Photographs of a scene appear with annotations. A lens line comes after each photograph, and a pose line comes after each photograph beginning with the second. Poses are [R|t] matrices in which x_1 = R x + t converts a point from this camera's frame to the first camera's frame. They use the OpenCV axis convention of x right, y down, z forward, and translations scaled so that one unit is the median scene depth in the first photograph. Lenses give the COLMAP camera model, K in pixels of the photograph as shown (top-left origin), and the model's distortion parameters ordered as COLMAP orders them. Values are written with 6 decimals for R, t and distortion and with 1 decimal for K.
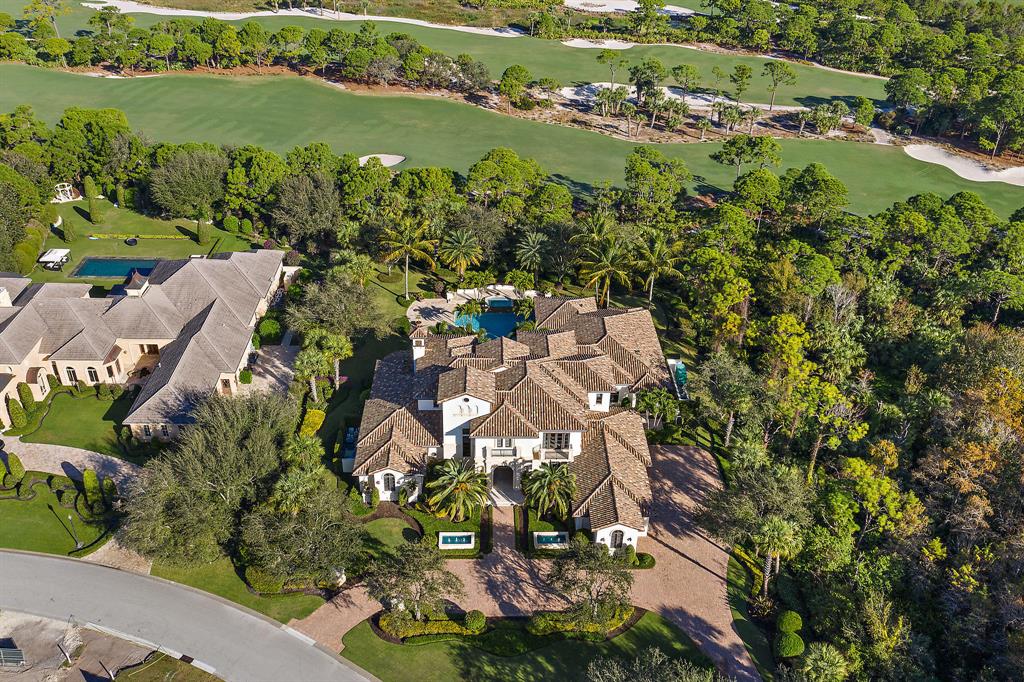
lens RADIAL K [[871.2, 0, 512.0], [0, 871.2, 341.0], [0, 0, 1]] dist [0.000779, 0.002531]
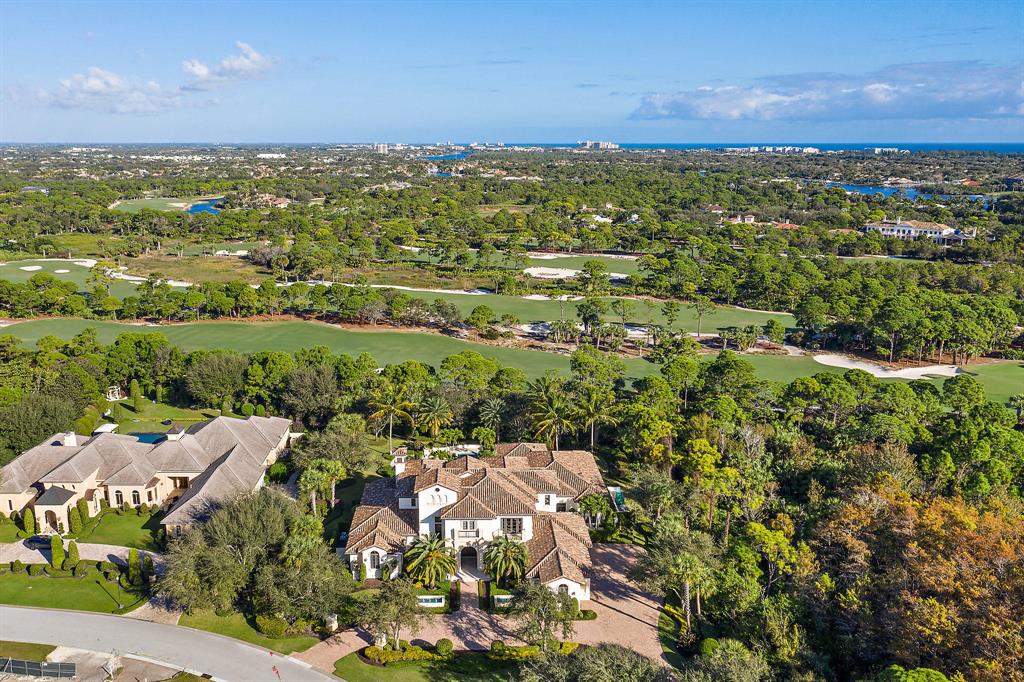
lens RADIAL K [[835.8, 0, 450.6], [0, 835.8, 342.5], [0, 0, 1]] dist [-0.001030, 0.003303]
pose [[0.998842, -0.022321, -0.042610, 0.018955], [0.007181, 0.945089, -0.326736, 0.229425], [0.047563, 0.326051, 0.944155, -0.171760]]
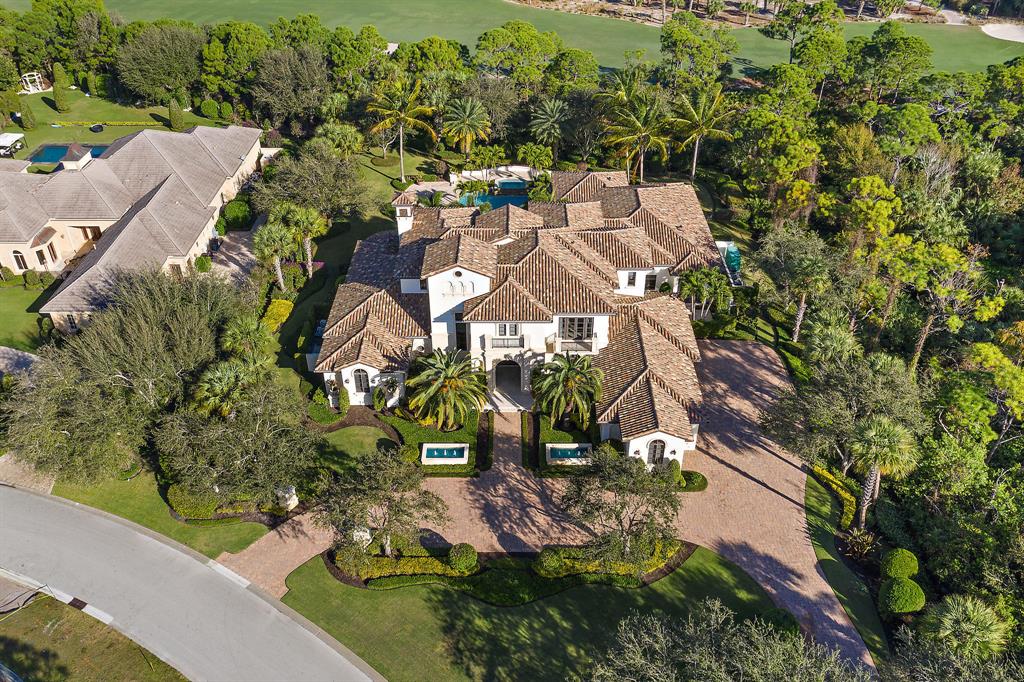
lens RADIAL K [[832.8, 0, 500.0], [0, 832.8, 329.7], [0, 0, 1]] dist [0.000204, 0.003274]
pose [[0.998607, -0.003581, -0.052651, 0.020209], [0.006003, 0.998927, 0.045923, 0.073790], [0.052430, -0.046175, 0.997556, 0.235454]]
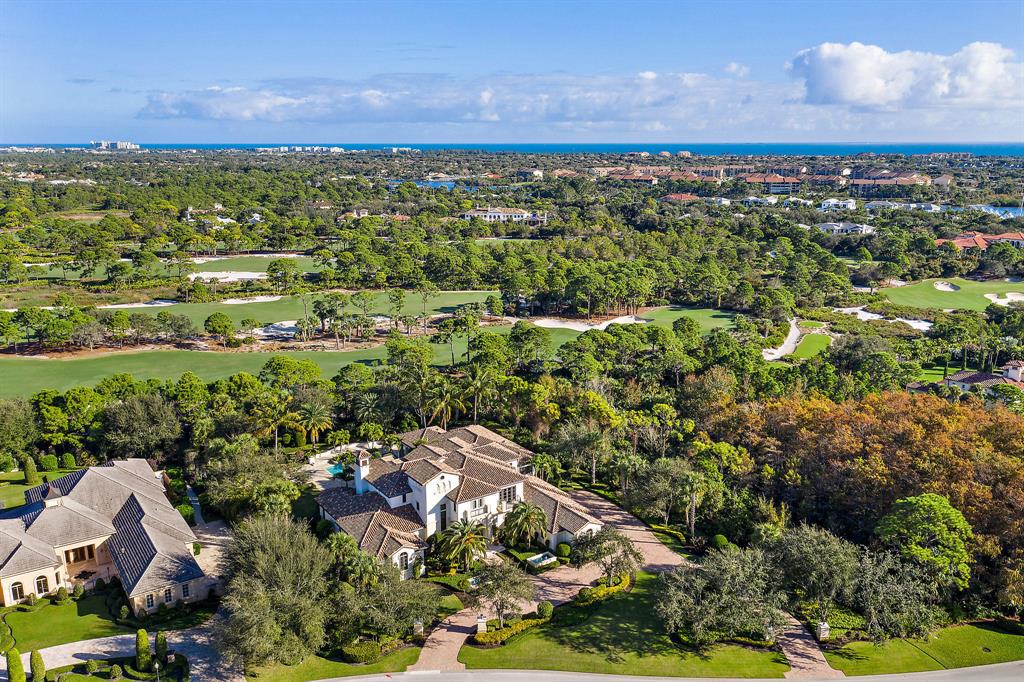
lens RADIAL K [[832.8, 0, 500.0], [0, 832.8, 329.7], [0, 0, 1]] dist [0.000204, 0.003274]
pose [[0.842460, -0.148126, 0.517996, -0.509983], [0.311058, 0.918754, -0.243173, 0.168579], [-0.439891, 0.365991, 0.820090, -0.092624]]
